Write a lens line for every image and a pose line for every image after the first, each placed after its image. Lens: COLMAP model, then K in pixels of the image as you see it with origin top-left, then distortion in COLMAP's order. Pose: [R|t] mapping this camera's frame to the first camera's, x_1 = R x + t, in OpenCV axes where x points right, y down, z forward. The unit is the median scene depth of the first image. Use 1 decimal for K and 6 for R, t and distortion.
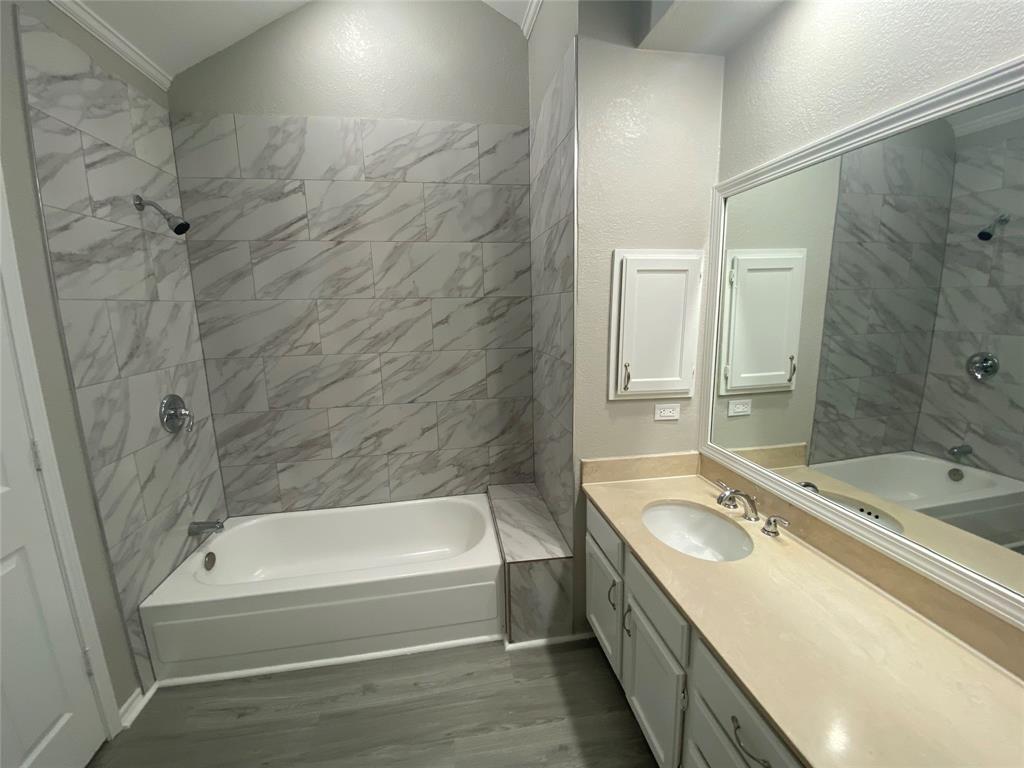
lens RADIAL K [[416.3, 0, 512.3], [0, 416.3, 383.2], [0, 0, 1]] dist [-0.000767, -0.011330]
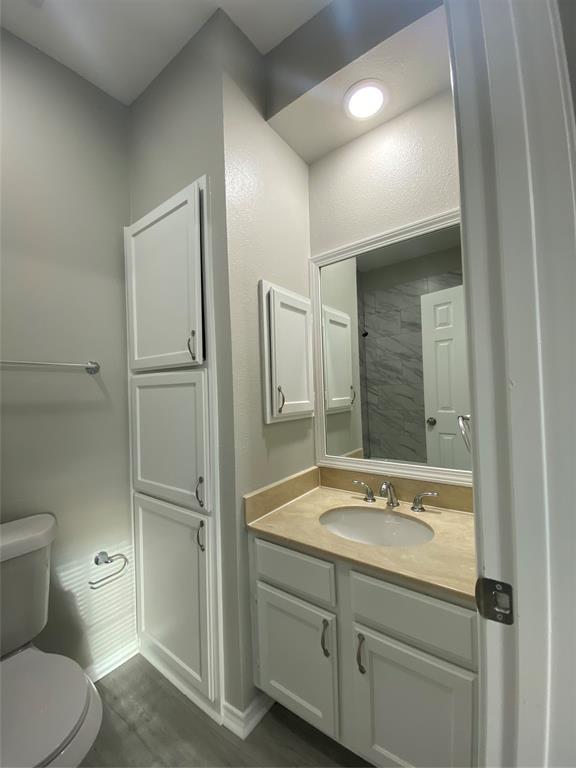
lens RADIAL K [[312.2, 0, 292.4], [0, 312.2, 381.2], [0, 0, 1]] dist [-0.000767, -0.011330]
pose [[0.718908, 0.006401, 0.695075, -0.193828], [0.146770, 0.976015, -0.160791, 0.055623], [-0.679433, 0.217610, 0.700726, 0.345941]]
